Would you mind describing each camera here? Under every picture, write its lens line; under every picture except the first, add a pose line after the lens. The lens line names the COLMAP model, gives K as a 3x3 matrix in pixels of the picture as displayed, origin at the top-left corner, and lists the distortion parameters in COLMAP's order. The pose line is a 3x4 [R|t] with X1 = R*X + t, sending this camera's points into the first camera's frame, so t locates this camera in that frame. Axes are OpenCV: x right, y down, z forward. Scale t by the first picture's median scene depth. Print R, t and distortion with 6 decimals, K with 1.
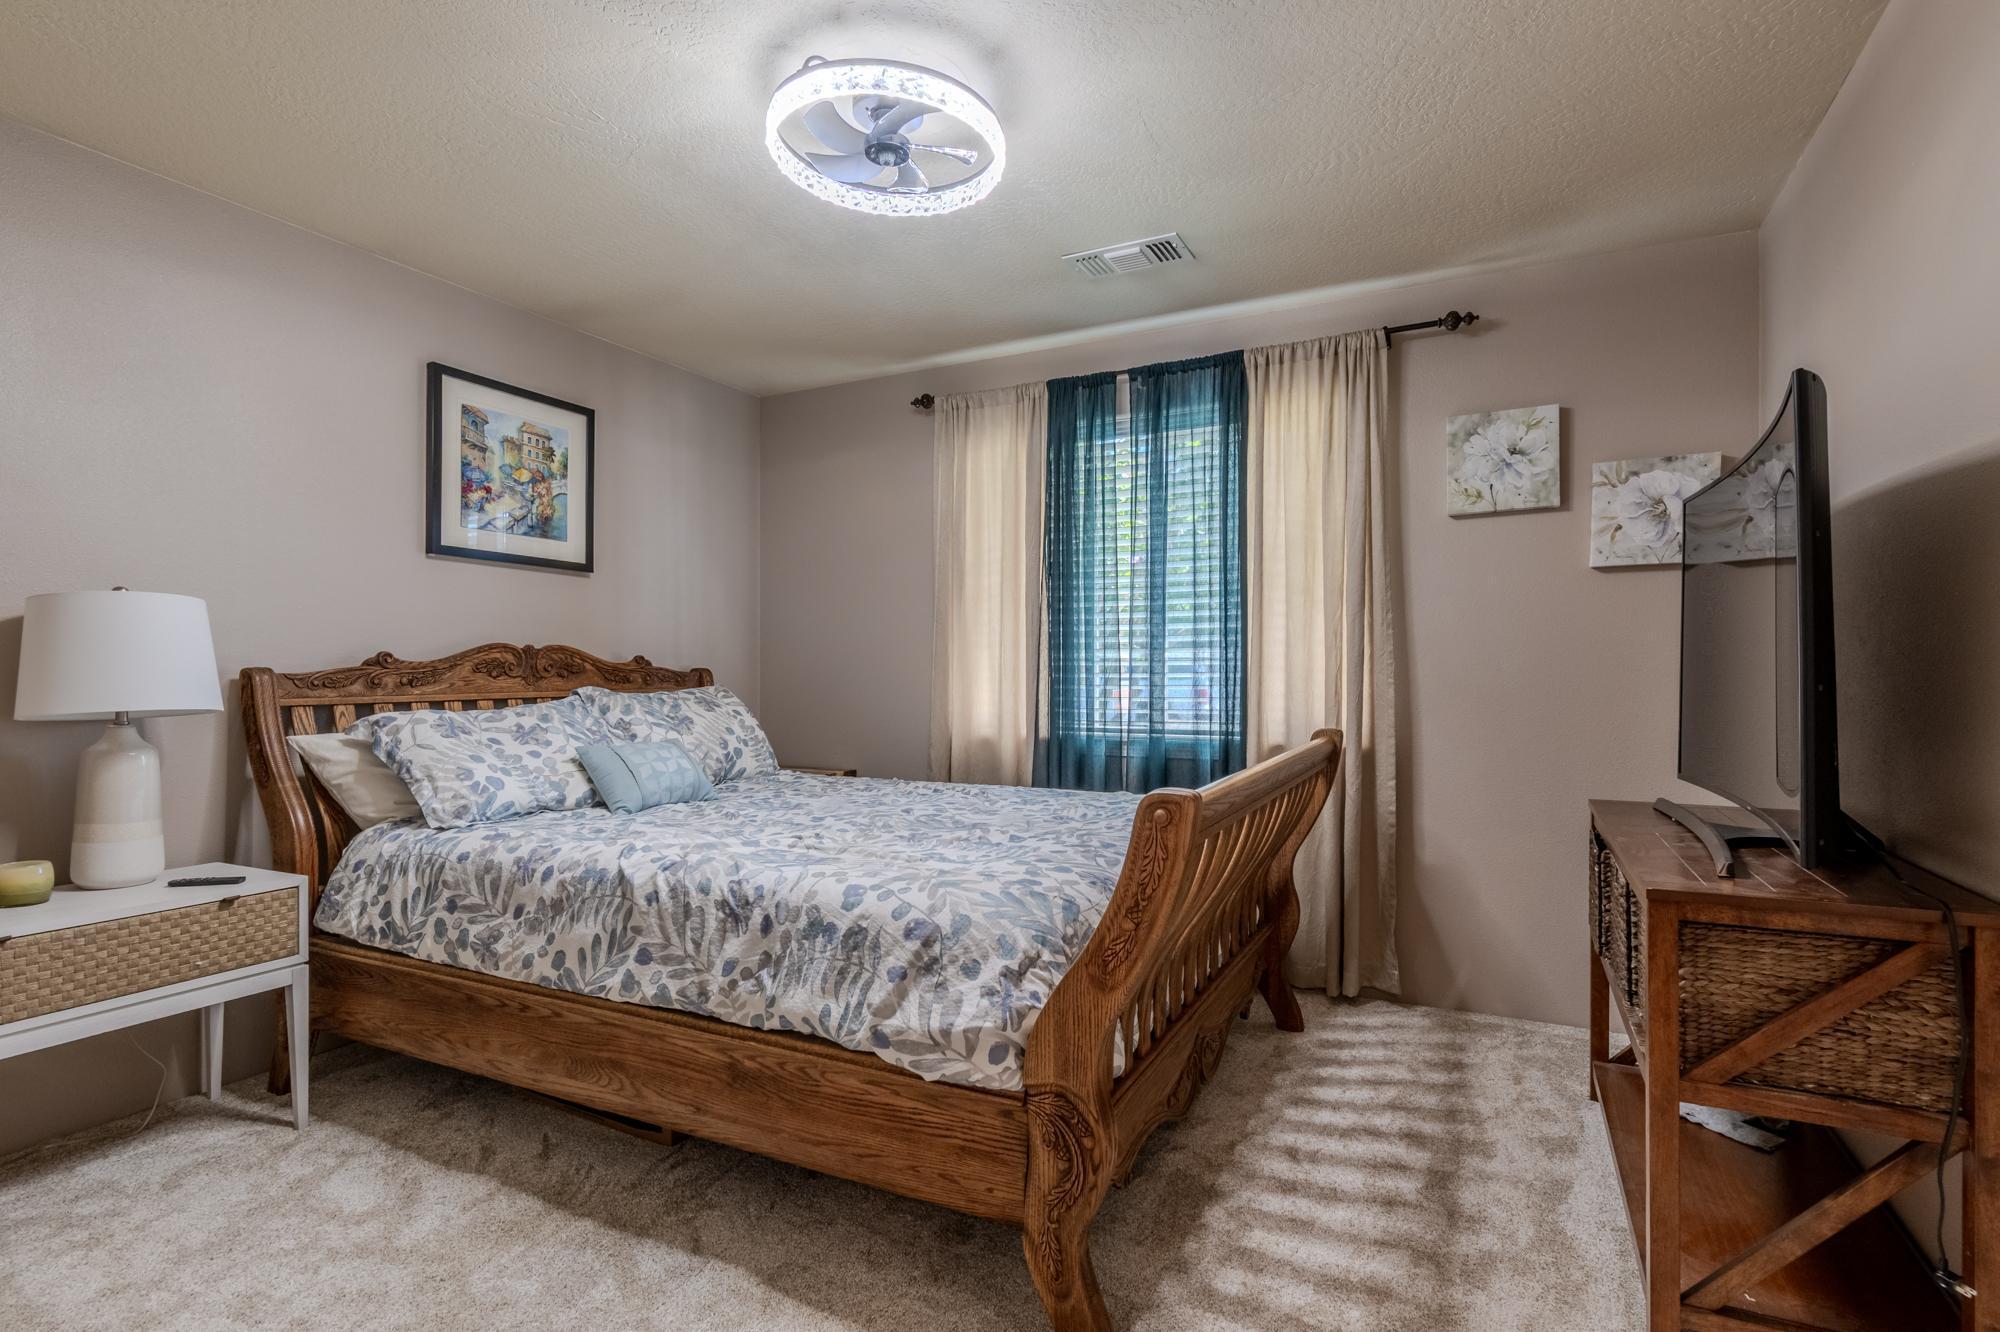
lens RADIAL K [[980.4, 0, 942.9], [0, 980.4, 671.5], [0, 0, 1]] dist [0.002058, -0.002497]
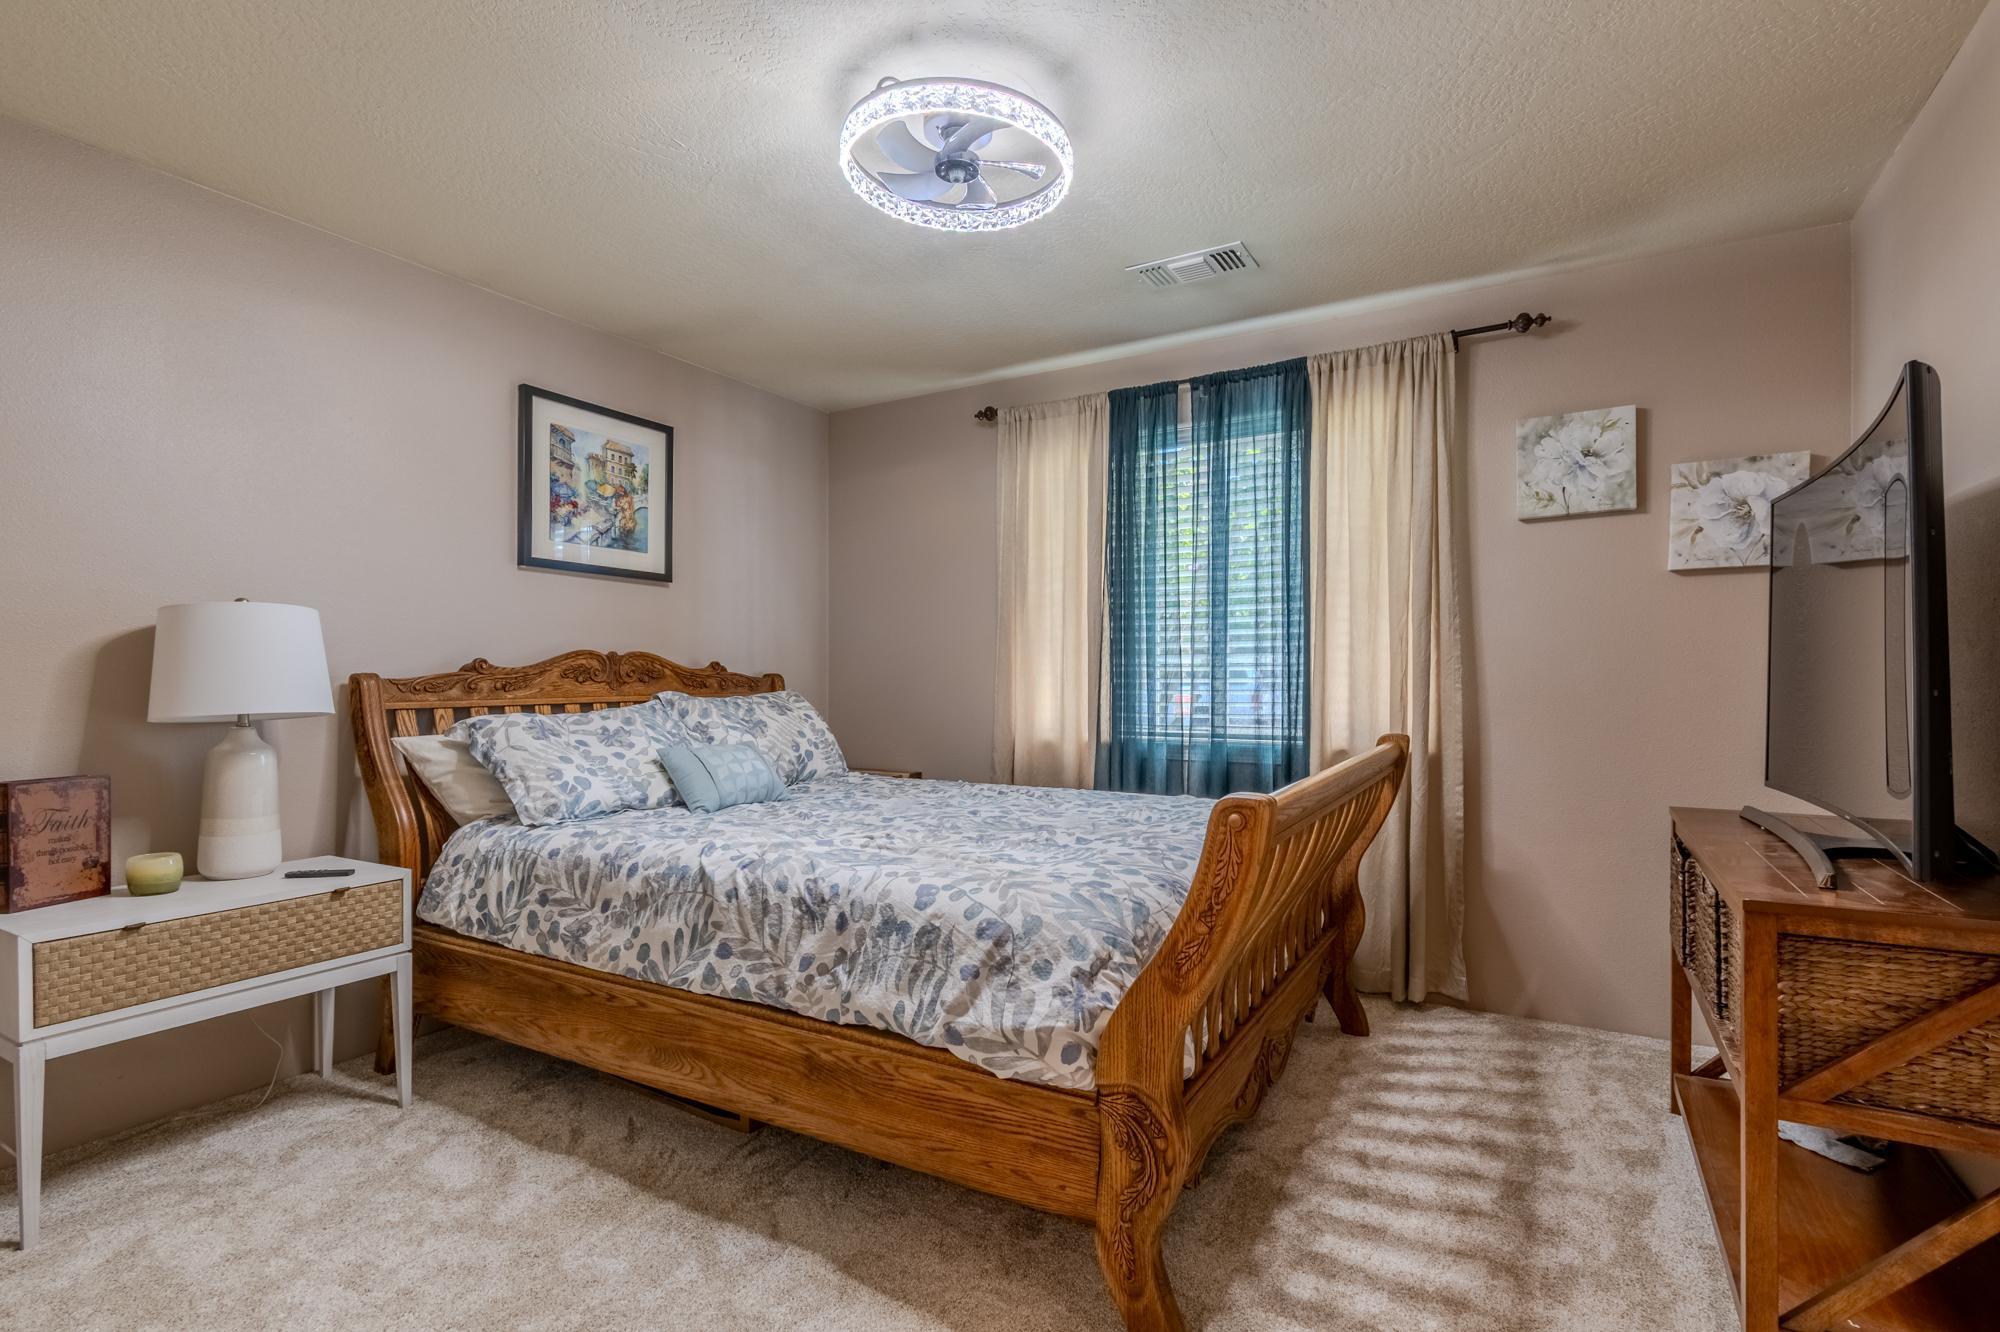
lens RADIAL K [[947.3, 0, 942.8], [0, 947.3, 678.3], [0, 0, 1]] dist [0.005364, -0.004082]
pose [[0.998208, -0.000215, -0.059839, -0.011734], [0.000293, 0.999999, 0.001291, 0.000372], [0.059839, -0.001306, 0.998207, 0.009610]]
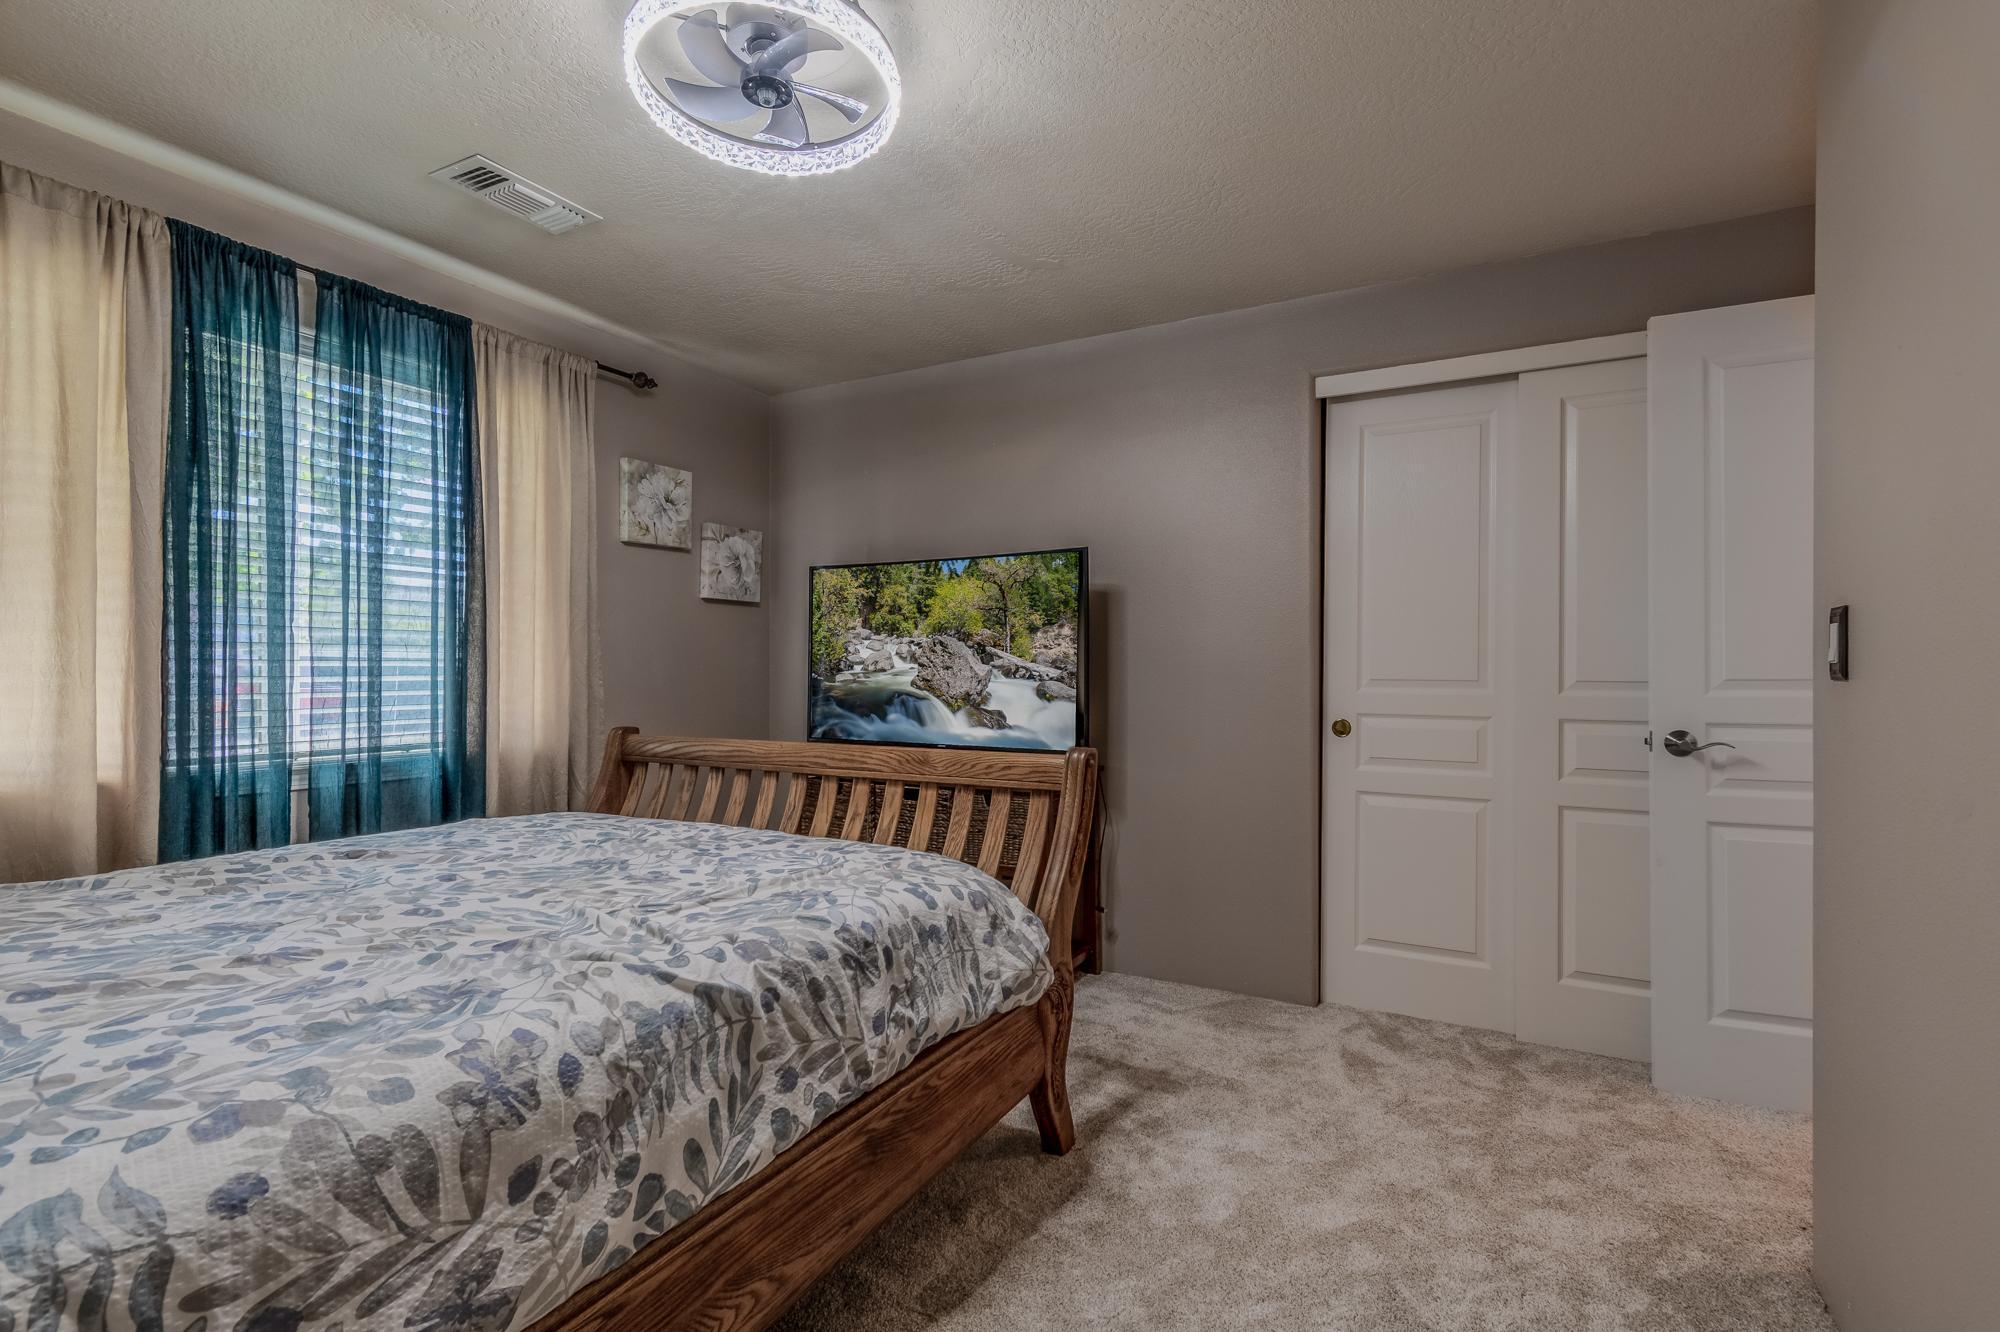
lens RADIAL K [[941.6, 0, 1069.5], [0, 941.6, 670.7], [0, 0, 1]] dist [0.013019, -0.000779]
pose [[-0.053986, 0.001805, 0.998540, -0.873647], [-0.000510, 0.999998, -0.001836, -0.003828], [-0.998542, -0.000609, -0.053985, 0.727611]]
